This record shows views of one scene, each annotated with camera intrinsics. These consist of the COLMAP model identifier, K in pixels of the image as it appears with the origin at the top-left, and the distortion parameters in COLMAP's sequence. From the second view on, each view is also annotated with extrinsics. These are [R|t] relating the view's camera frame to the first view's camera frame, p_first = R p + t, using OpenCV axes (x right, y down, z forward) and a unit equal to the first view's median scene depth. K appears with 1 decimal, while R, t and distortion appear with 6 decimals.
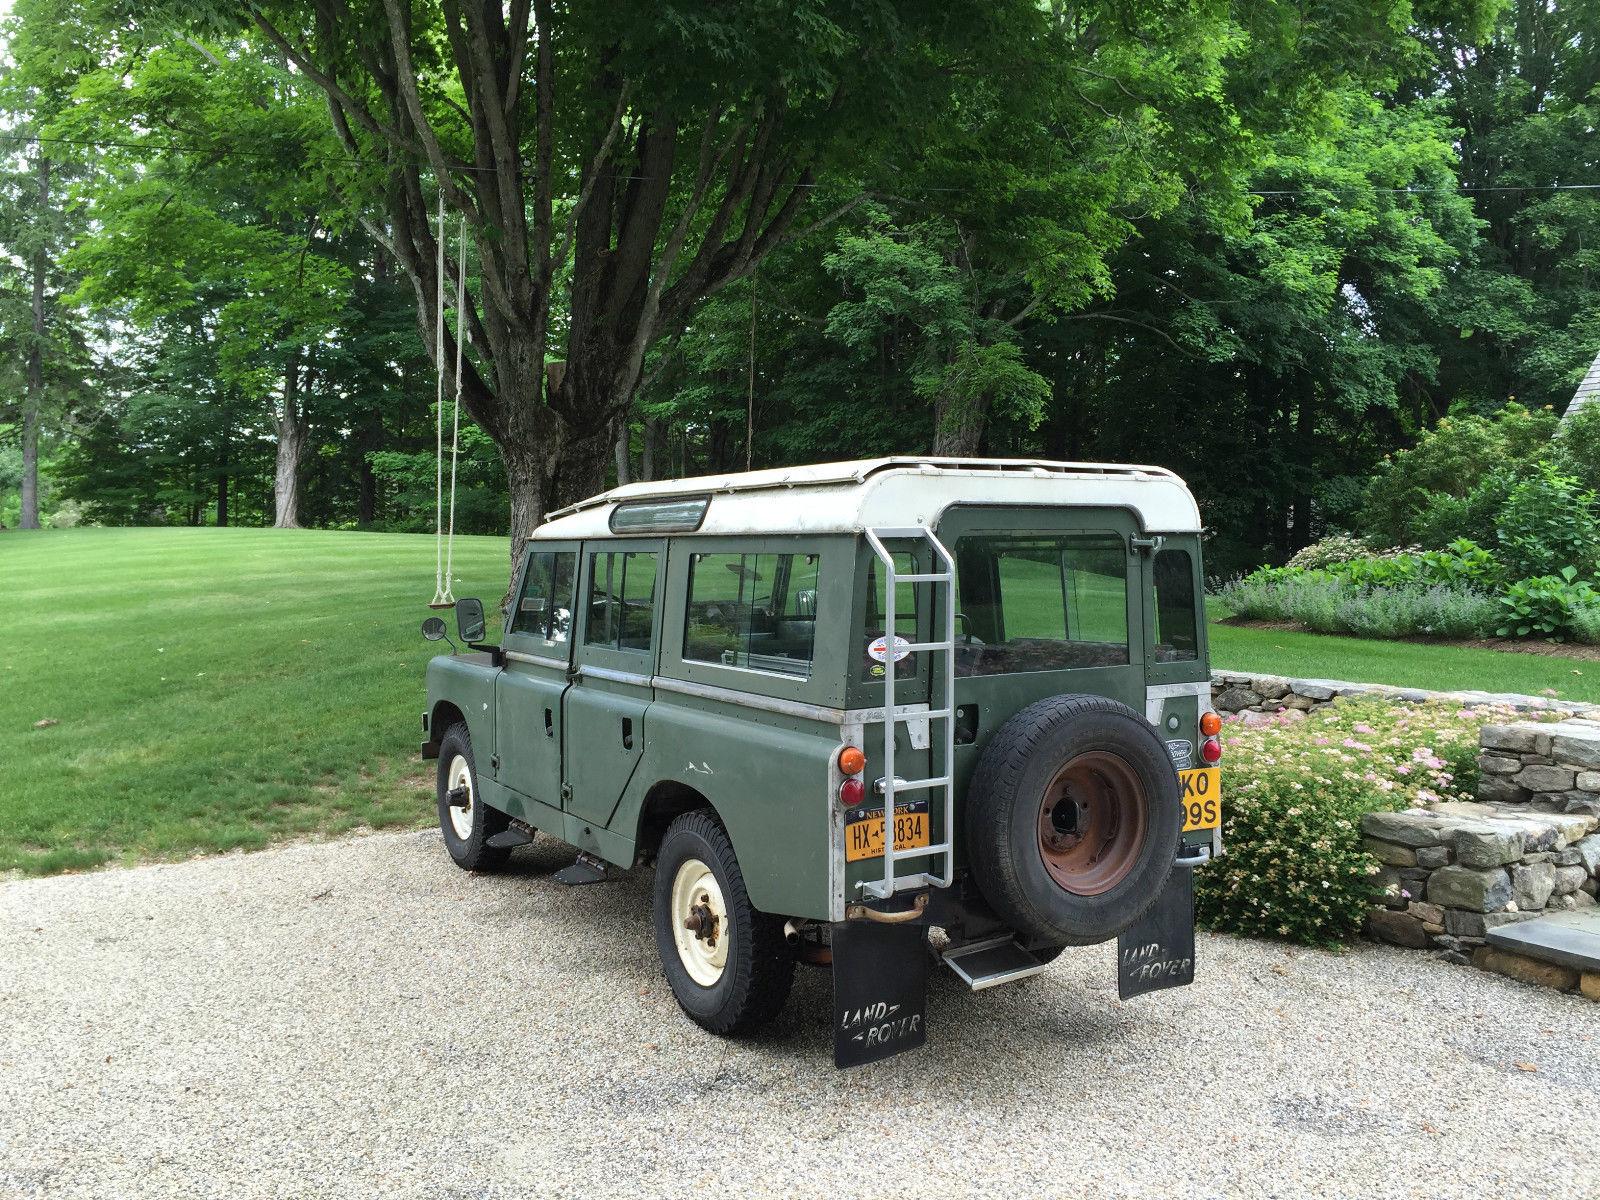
lens RADIAL K [[1356.9, 0, 793.0], [0, 1356.9, 615.4], [0, 0, 1]] dist [0.081031, -0.095550]
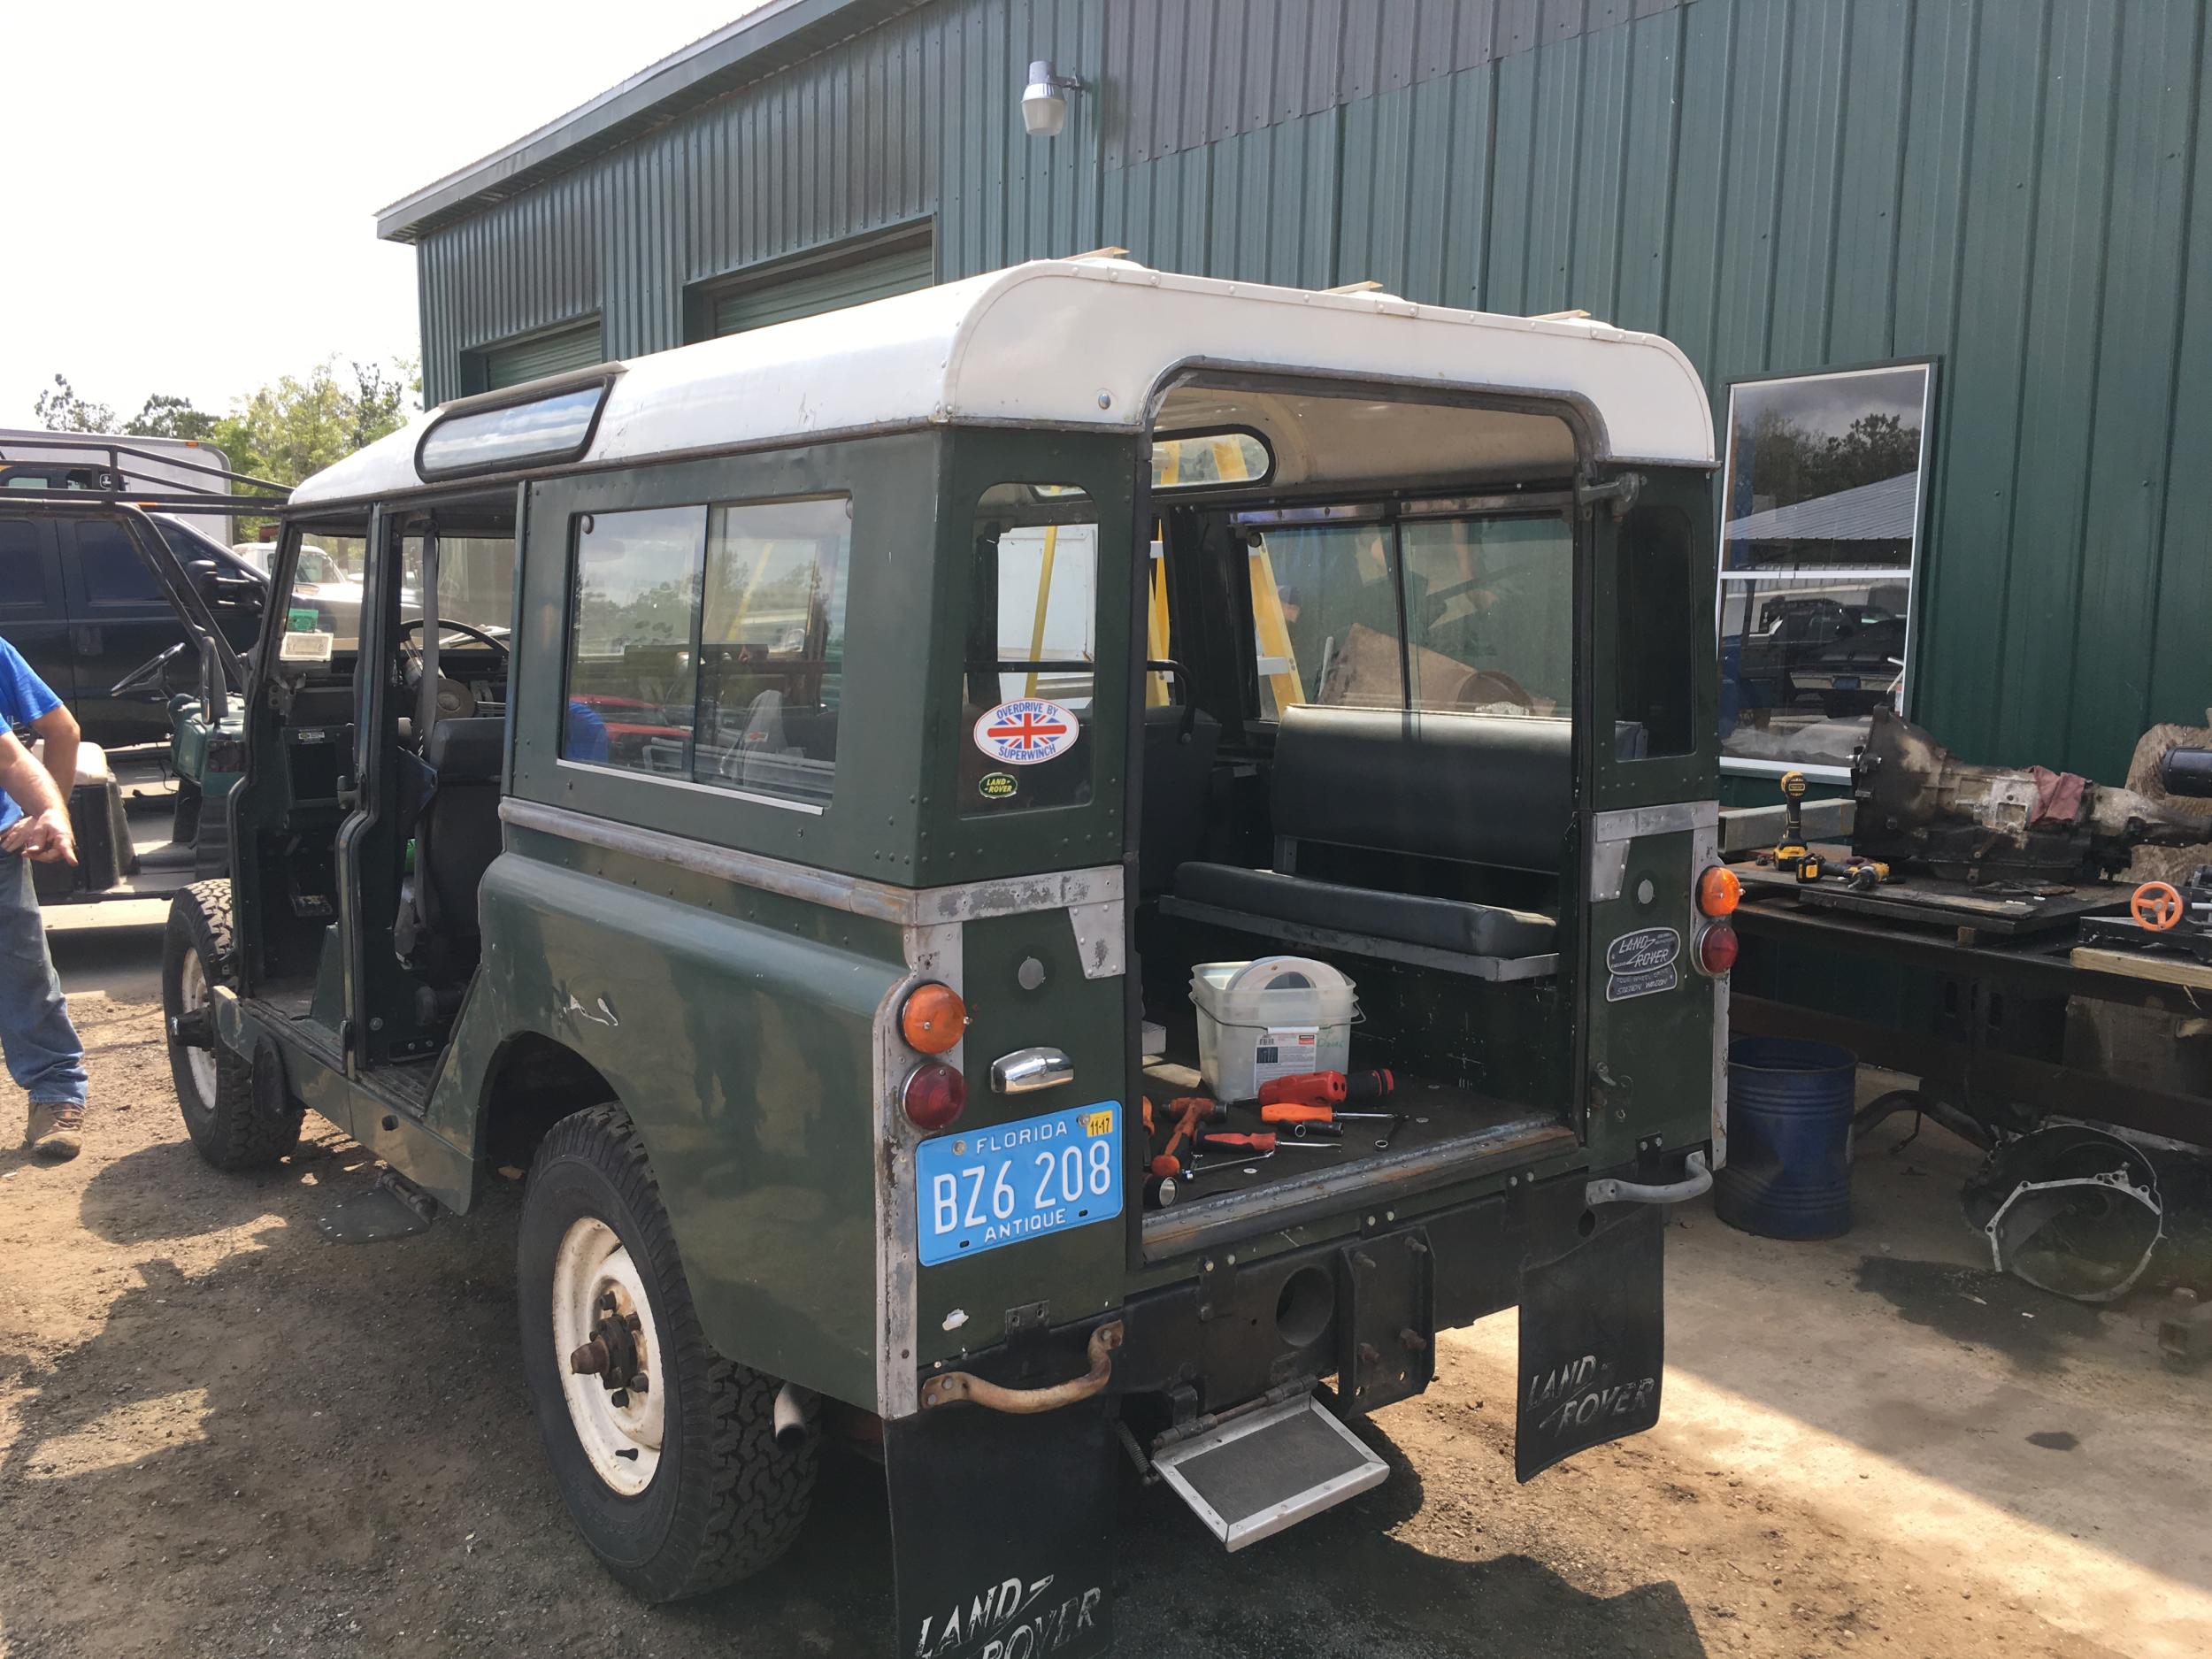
lens RADIAL K [[1875.9, 0, 1084.5], [0, 1875.9, 839.1], [0, 0, 1]] dist [0.081031, -0.095550]
pose [[0.995010, -0.009102, 0.099363, 0.030529], [0.001775, 0.997288, 0.073575, 0.014957], [-0.099763, -0.073031, 0.992327, 0.421681]]
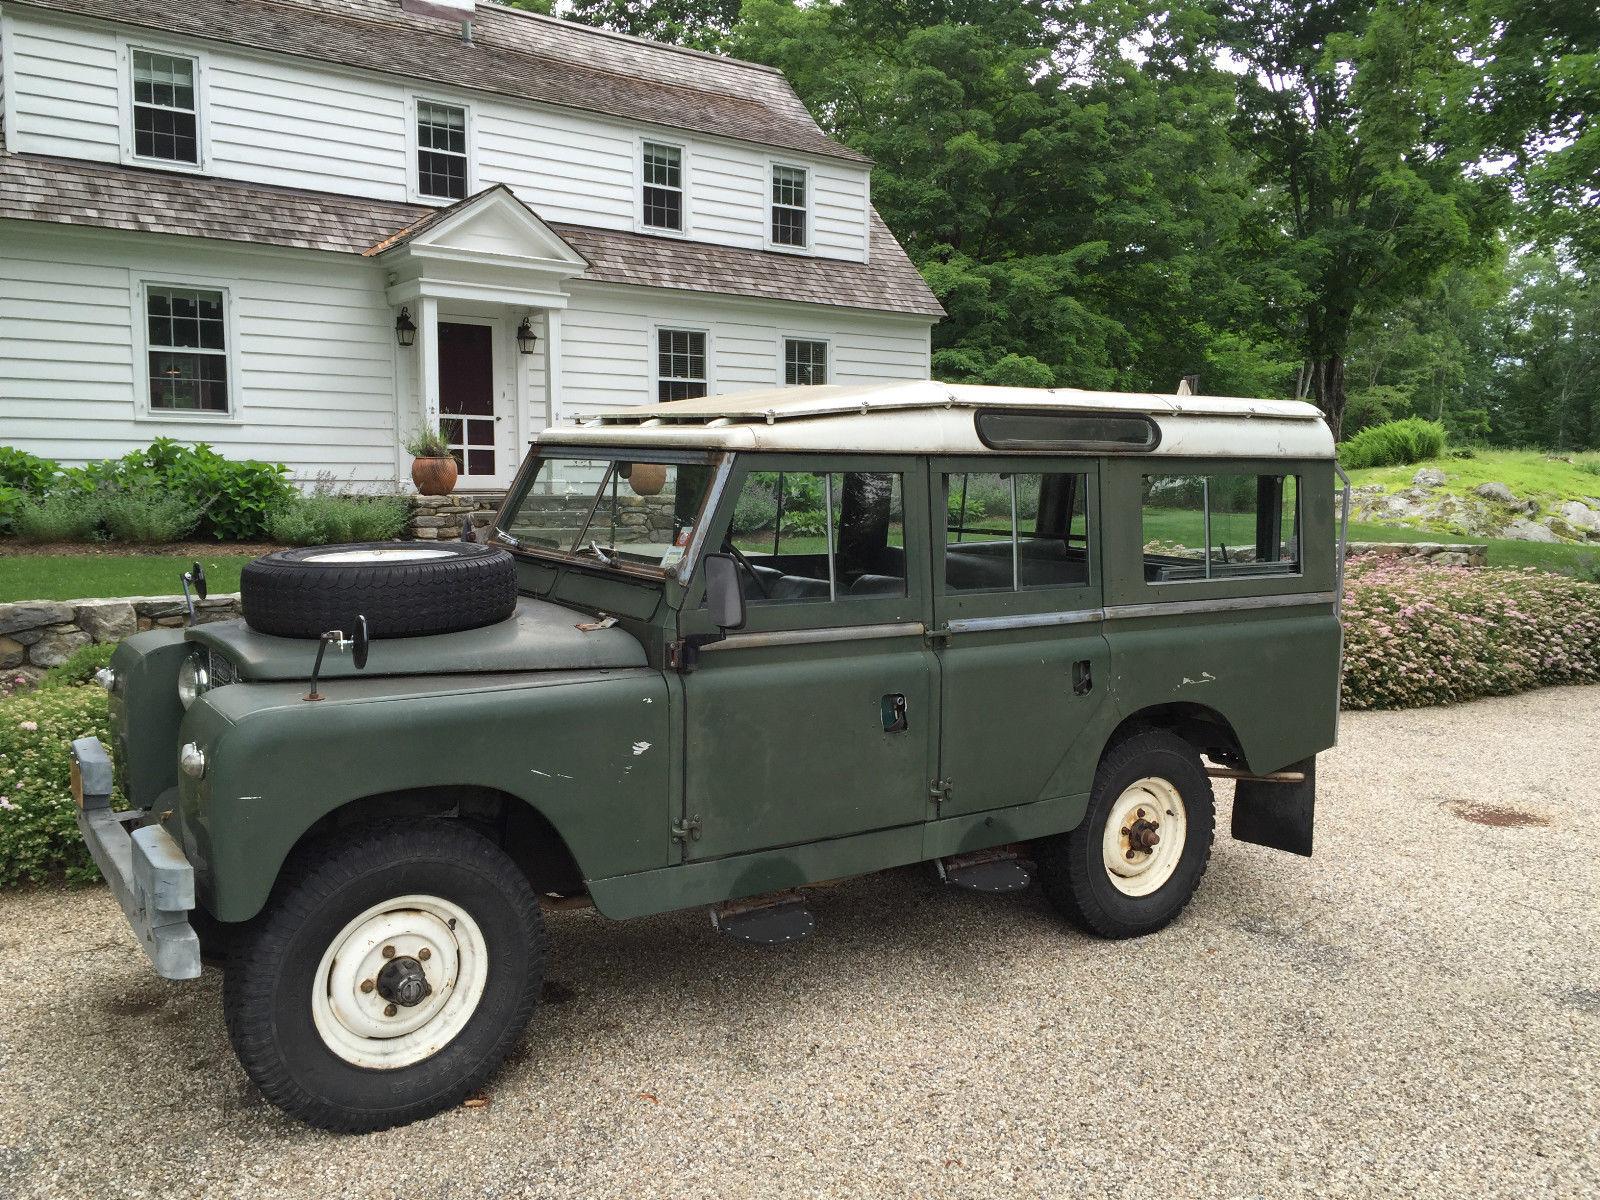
lens RADIAL K [[1356.9, 0, 800.8], [0, 1356.9, 602.8], [0, 0, 1]] dist [0.081031, -0.095550]
pose [[-0.048457, -0.109767, 0.992775, -1.179286], [0.031535, 0.993279, 0.111362, -0.079872], [-0.998327, 0.036703, -0.044670, 1.451216]]
